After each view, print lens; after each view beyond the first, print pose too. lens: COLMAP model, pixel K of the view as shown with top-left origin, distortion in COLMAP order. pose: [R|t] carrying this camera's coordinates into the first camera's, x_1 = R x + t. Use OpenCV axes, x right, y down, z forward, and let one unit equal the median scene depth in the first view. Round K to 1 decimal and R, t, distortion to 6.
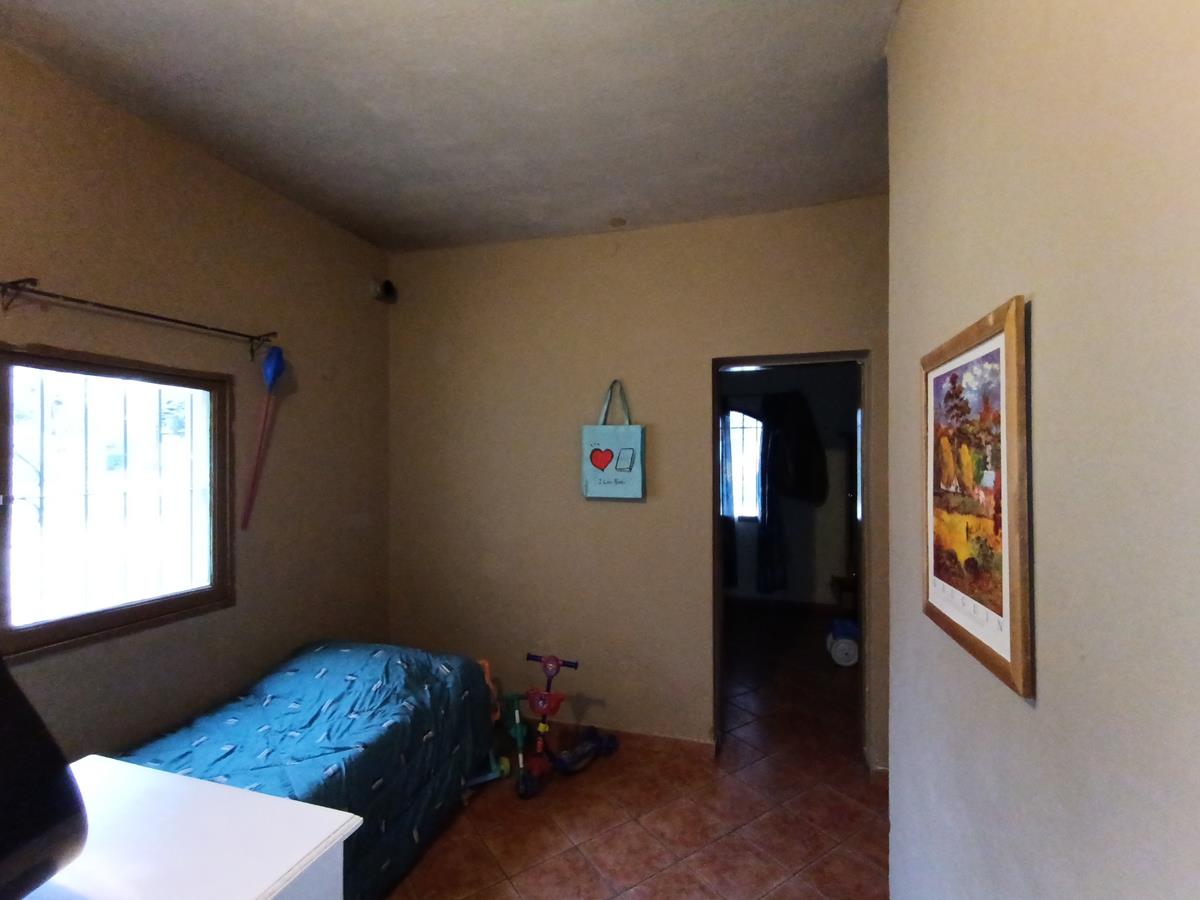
lens RADIAL K [[547.1, 0, 617.3], [0, 547.1, 463.8], [0, 0, 1]] dist [-0.019580, -0.000305]
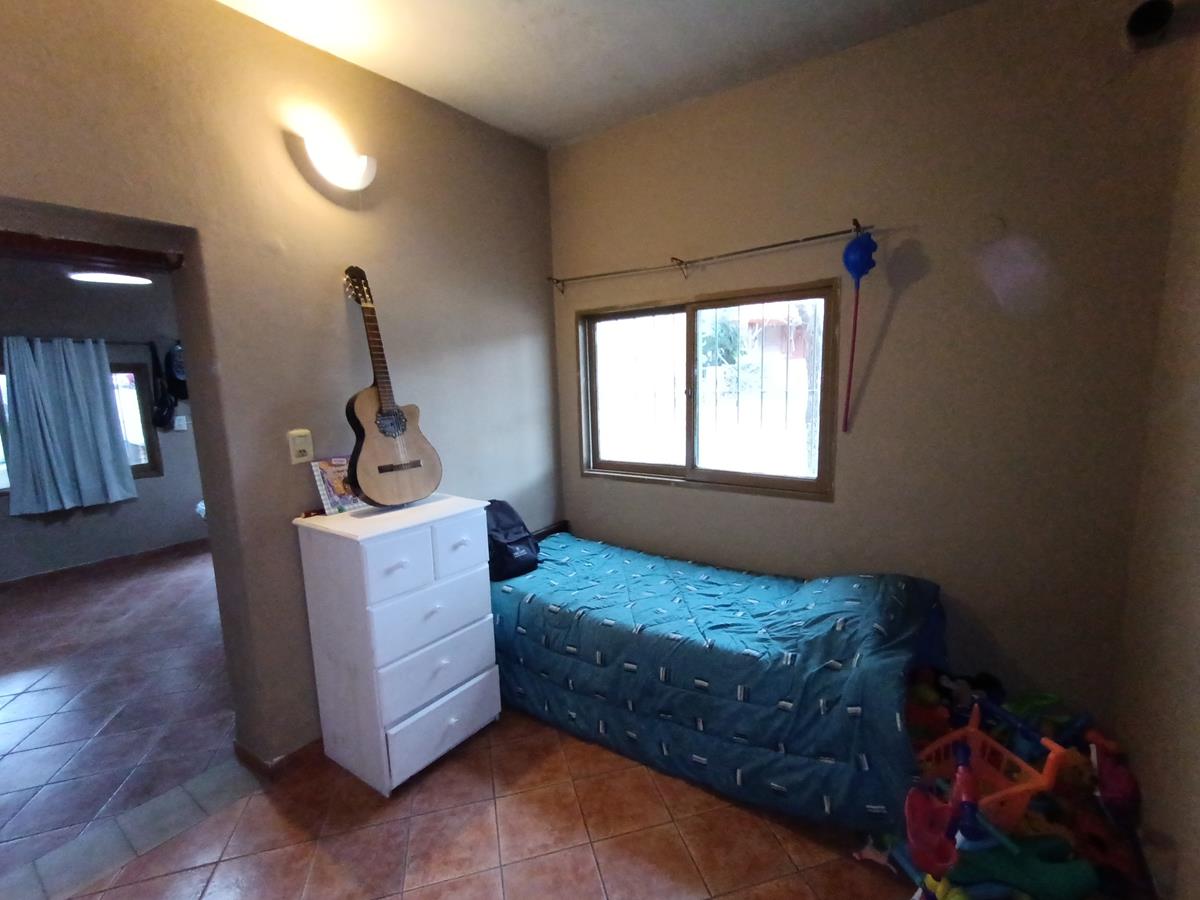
lens RADIAL K [[547.1, 0, 617.3], [0, 547.1, 463.8], [0, 0, 1]] dist [-0.019580, -0.000305]
pose [[-0.363996, 0.159537, -0.917635, 0.431536], [0.026476, 0.986595, 0.161024, 0.004198], [0.931024, 0.034317, -0.363341, 1.034929]]
